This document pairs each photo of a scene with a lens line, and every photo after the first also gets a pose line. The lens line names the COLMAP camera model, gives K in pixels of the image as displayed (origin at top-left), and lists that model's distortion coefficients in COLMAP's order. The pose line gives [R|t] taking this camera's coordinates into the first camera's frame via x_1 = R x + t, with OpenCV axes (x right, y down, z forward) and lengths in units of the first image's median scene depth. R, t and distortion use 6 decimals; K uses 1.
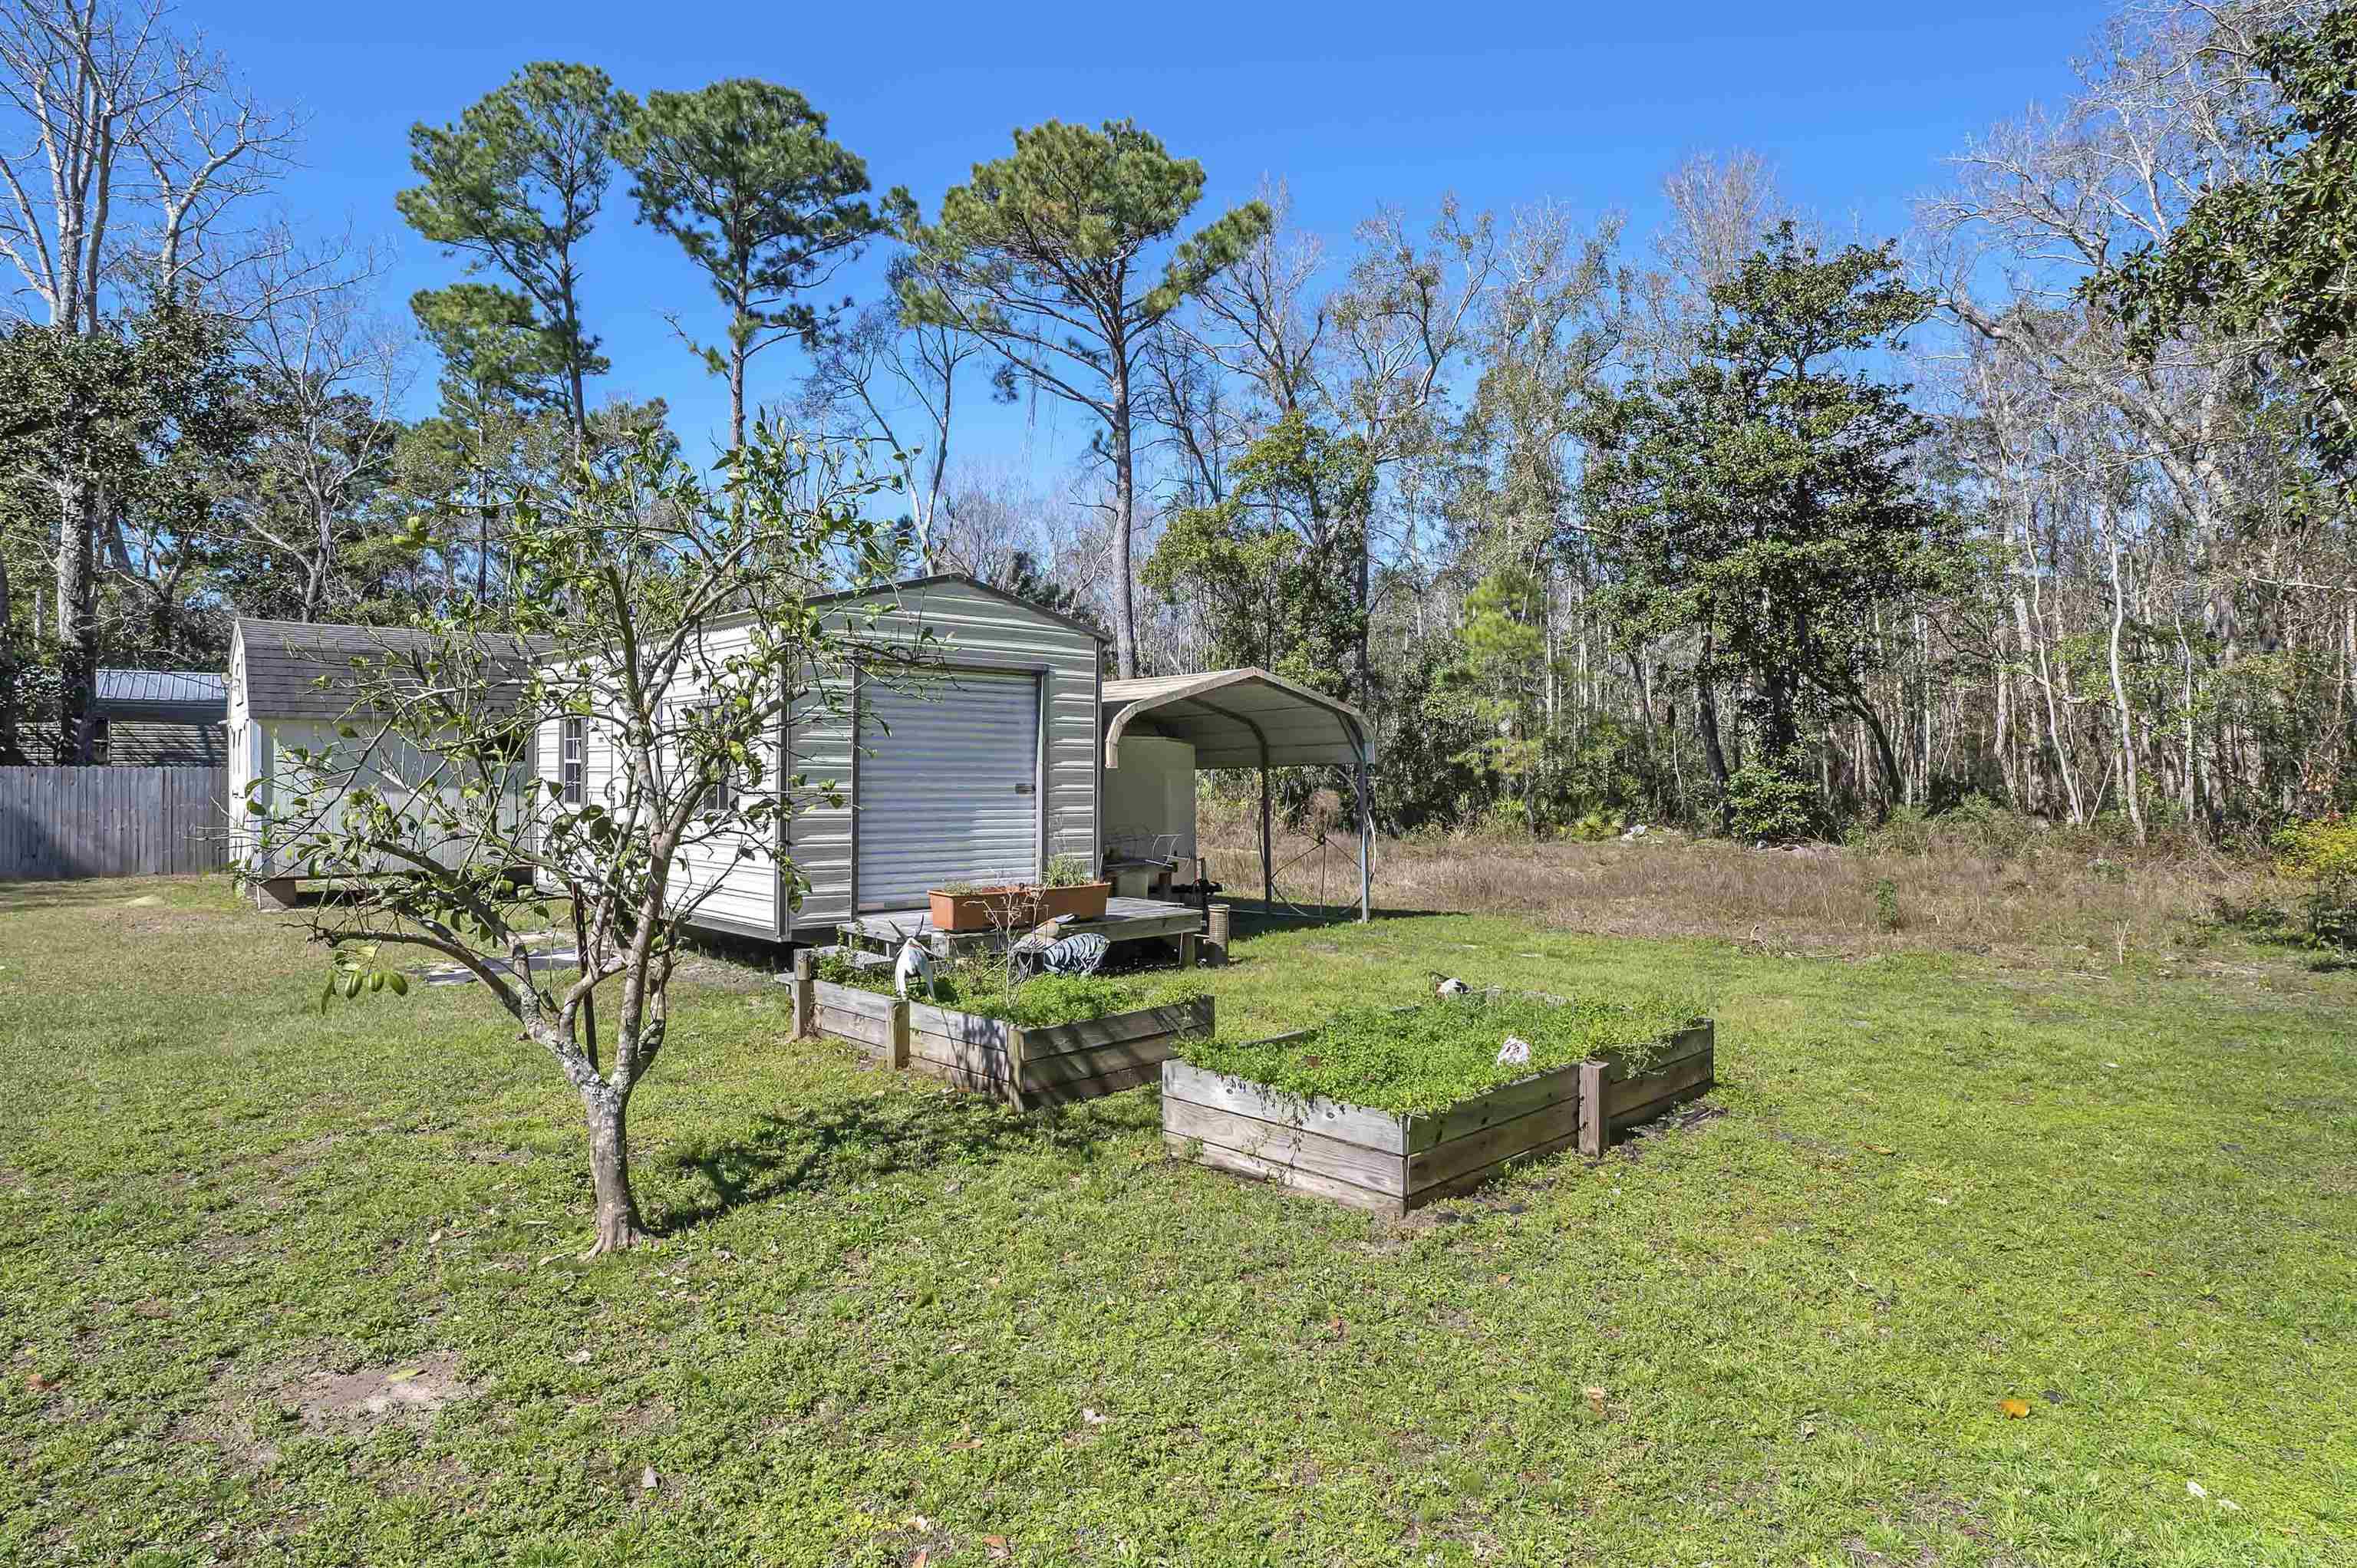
lens RADIAL K [[1369.3, 0, 1178.5], [0, 1369.3, 784.0], [0, 0, 1]] dist [-0.013489, 0.000115]
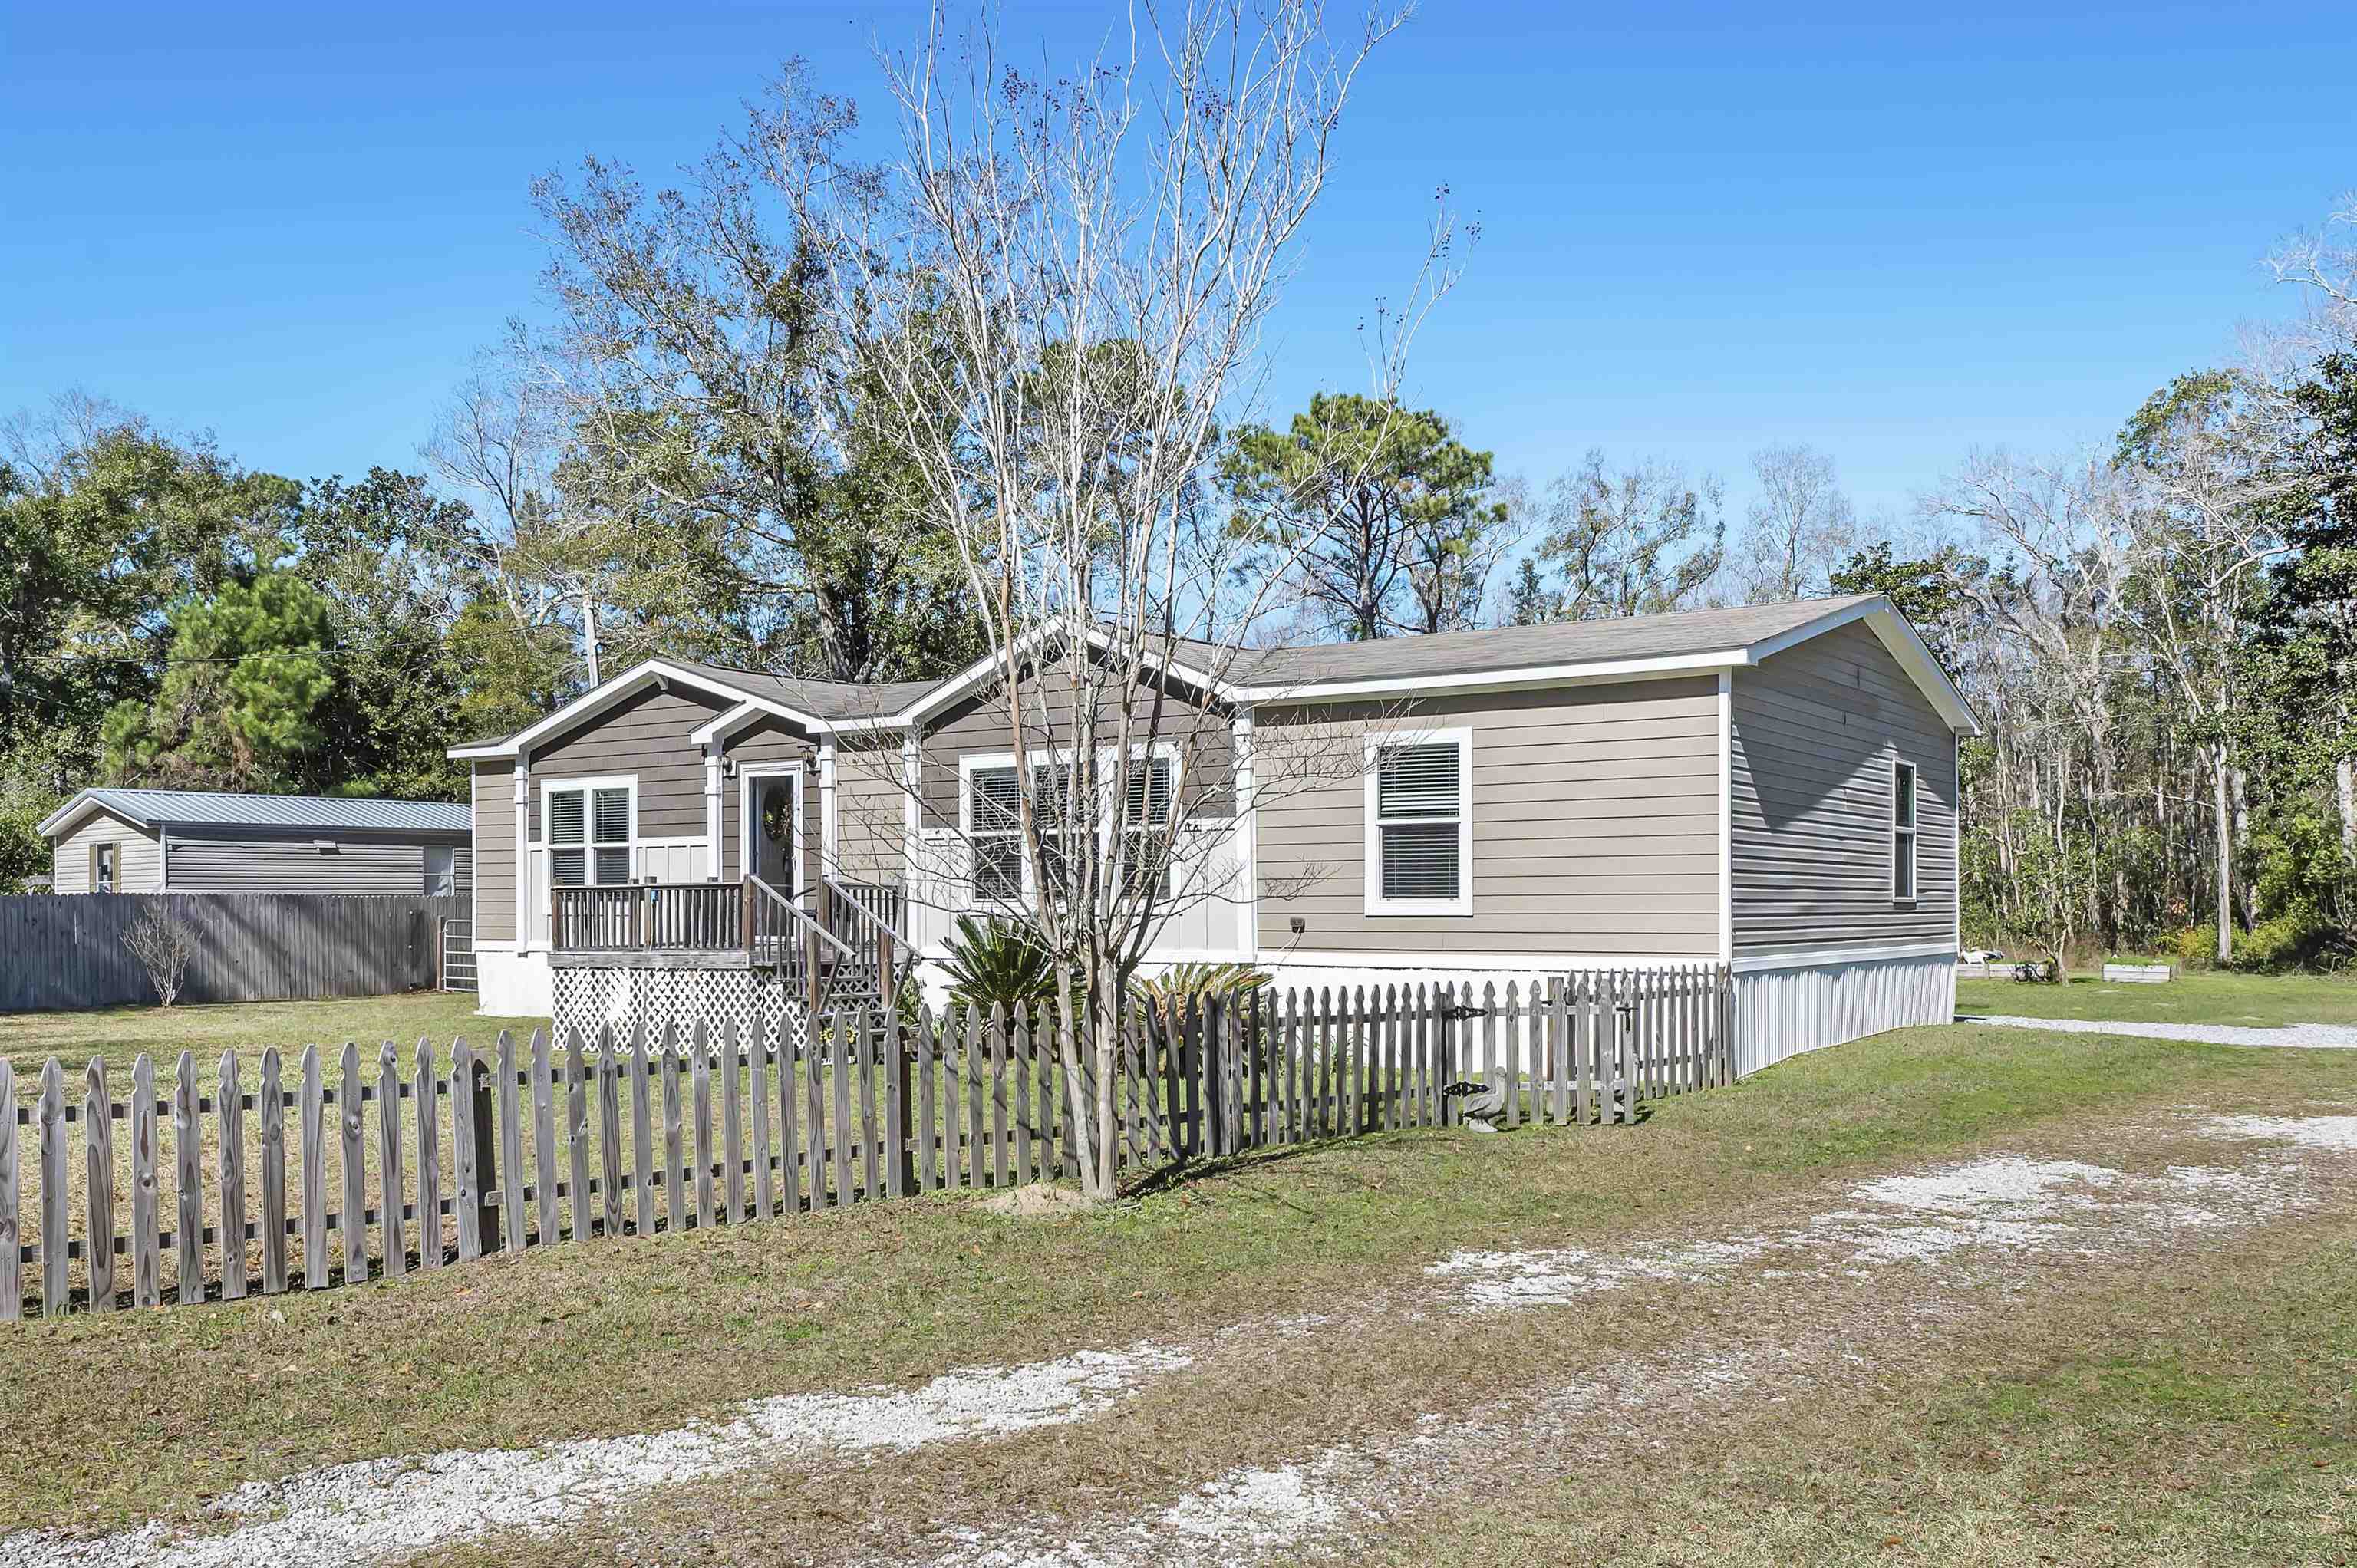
lens RADIAL K [[1977.4, 0, 1148.3], [0, 1977.4, 938.0], [0, 0, 1]] dist [-0.000937, 0.008548]
pose [[0.956771, -0.004142, 0.290814, -0.788992], [-0.001090, 0.999840, 0.017828, -0.002997], [-0.290842, -0.017374, 0.956613, -0.711585]]
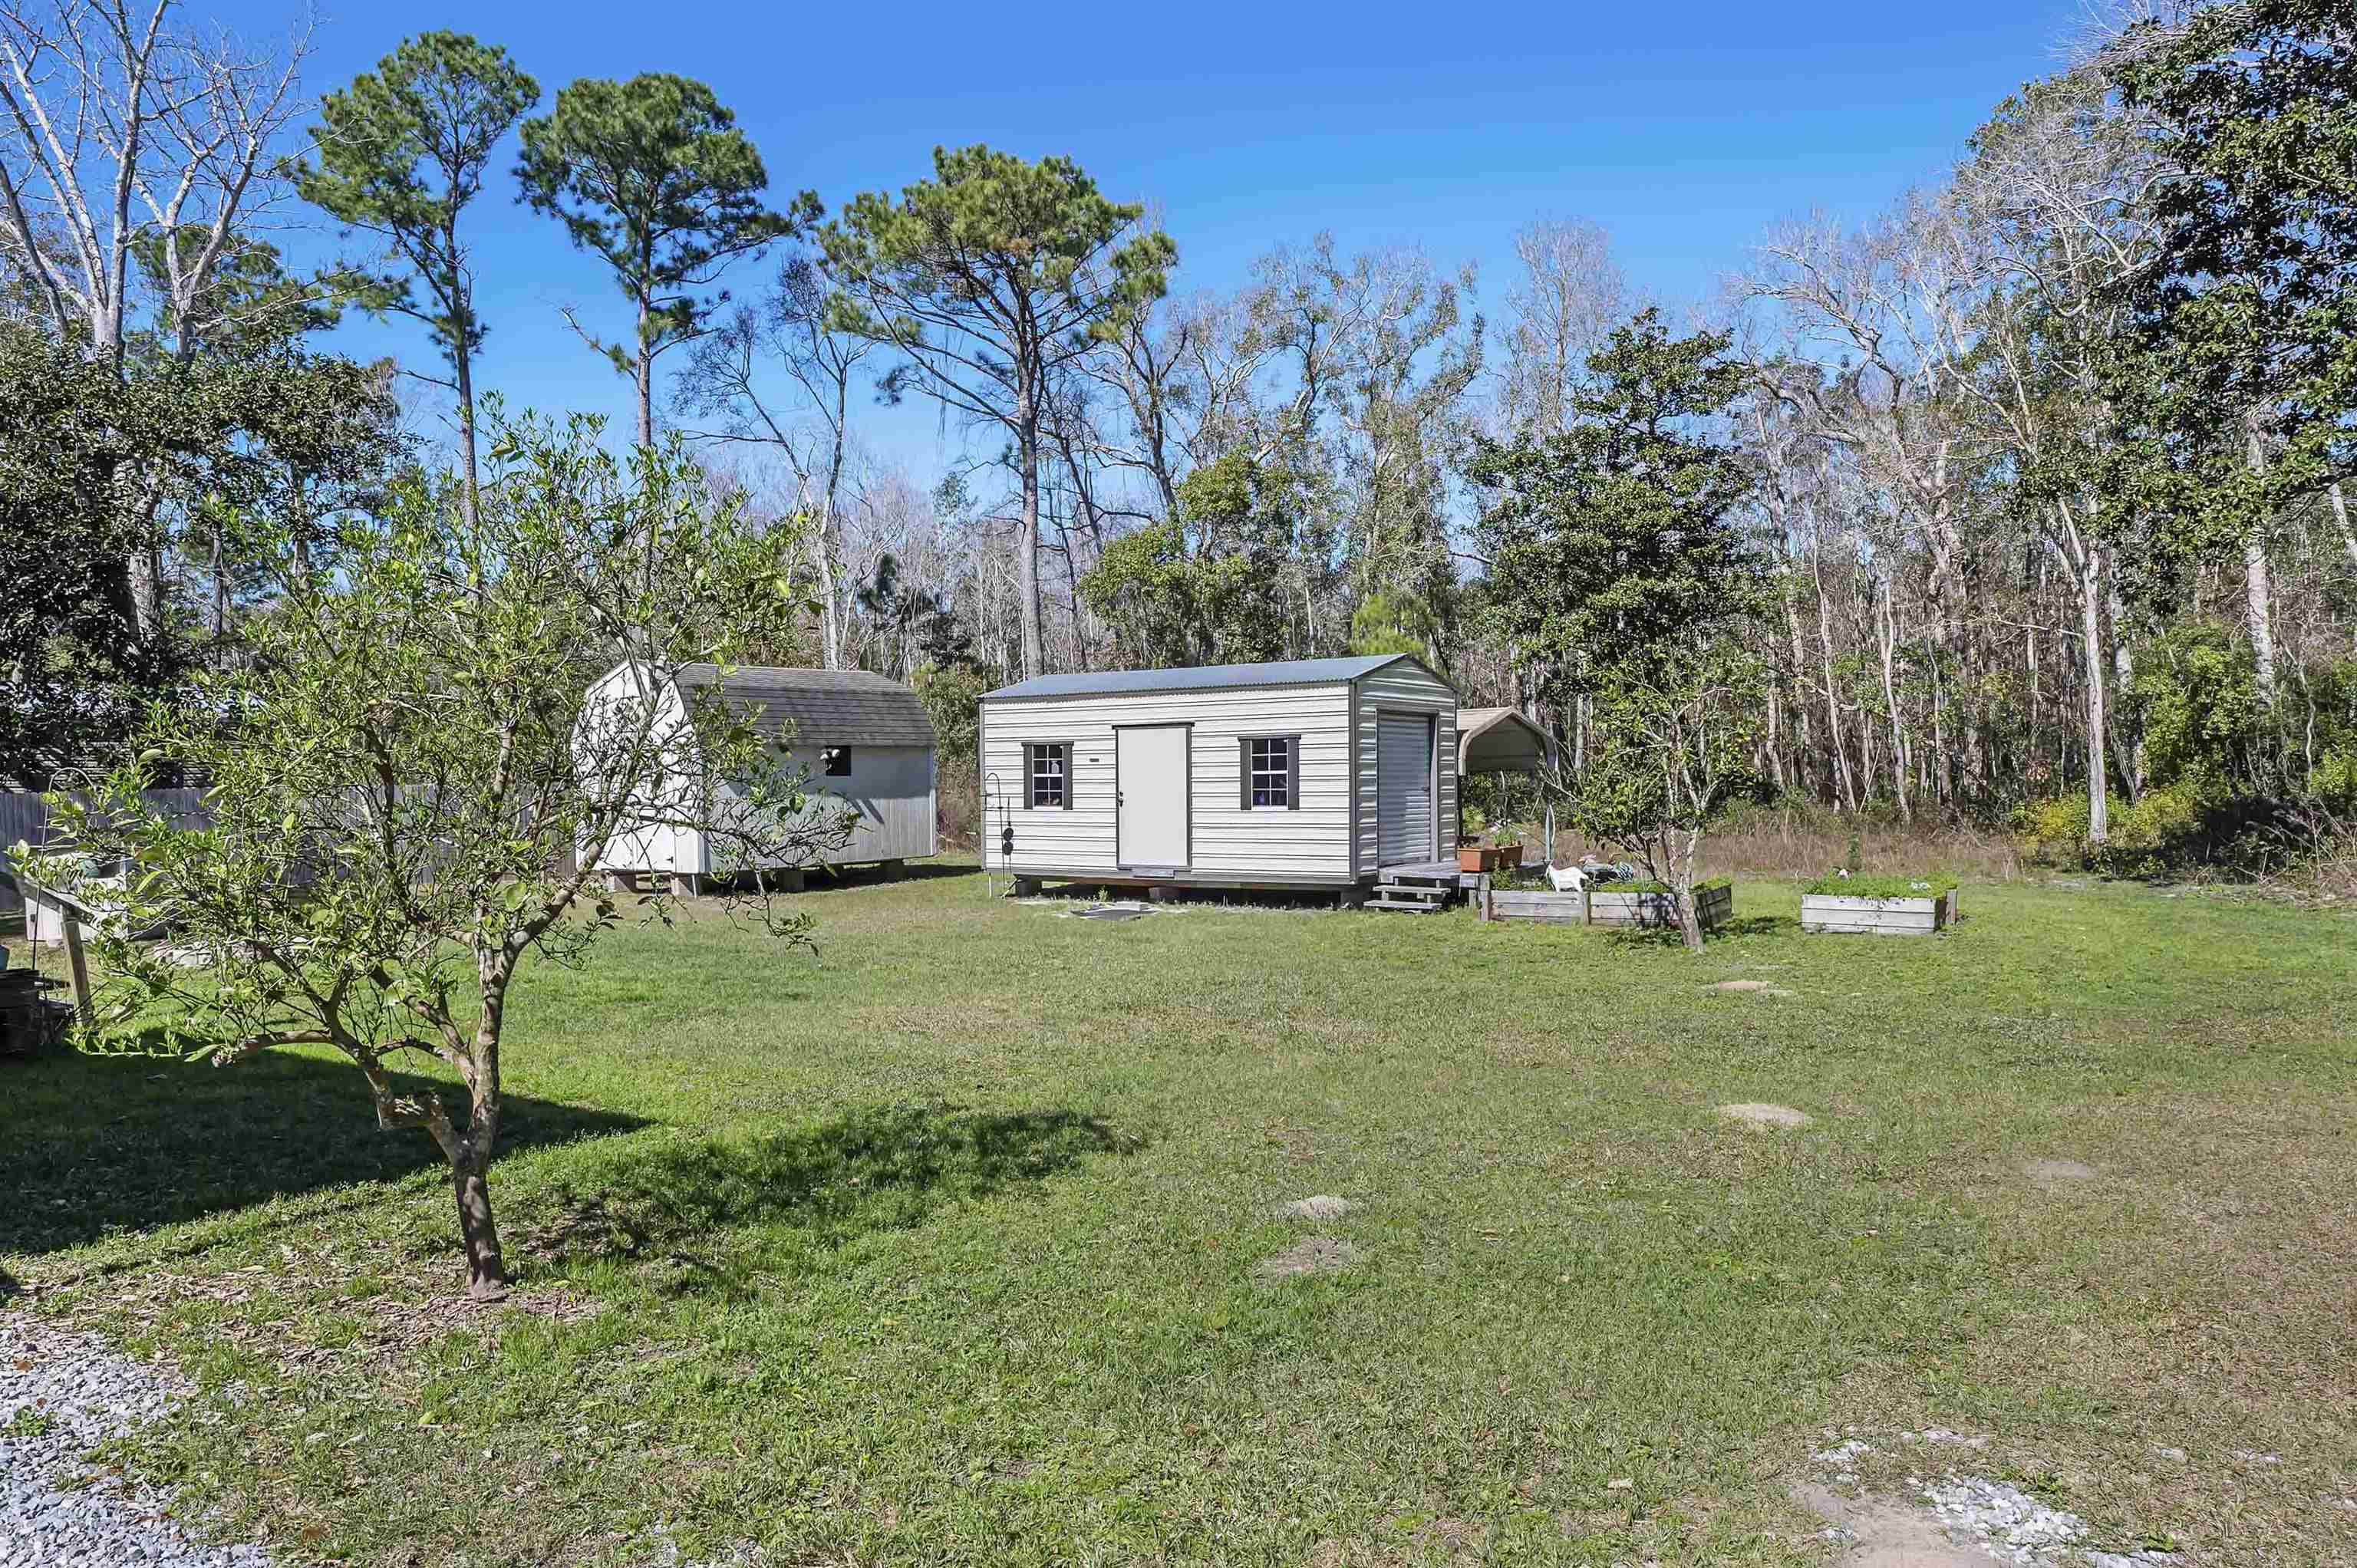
lens RADIAL K [[1613.0, 0, 1176.6], [0, 1613.0, 836.2], [0, 0, 1]] dist [-0.008604, -0.001042]
pose [[0.966063, -0.025160, 0.257077, -0.259777], [0.017484, 0.999332, 0.032102, -0.001679], [-0.257712, -0.026518, 0.965858, -0.211262]]
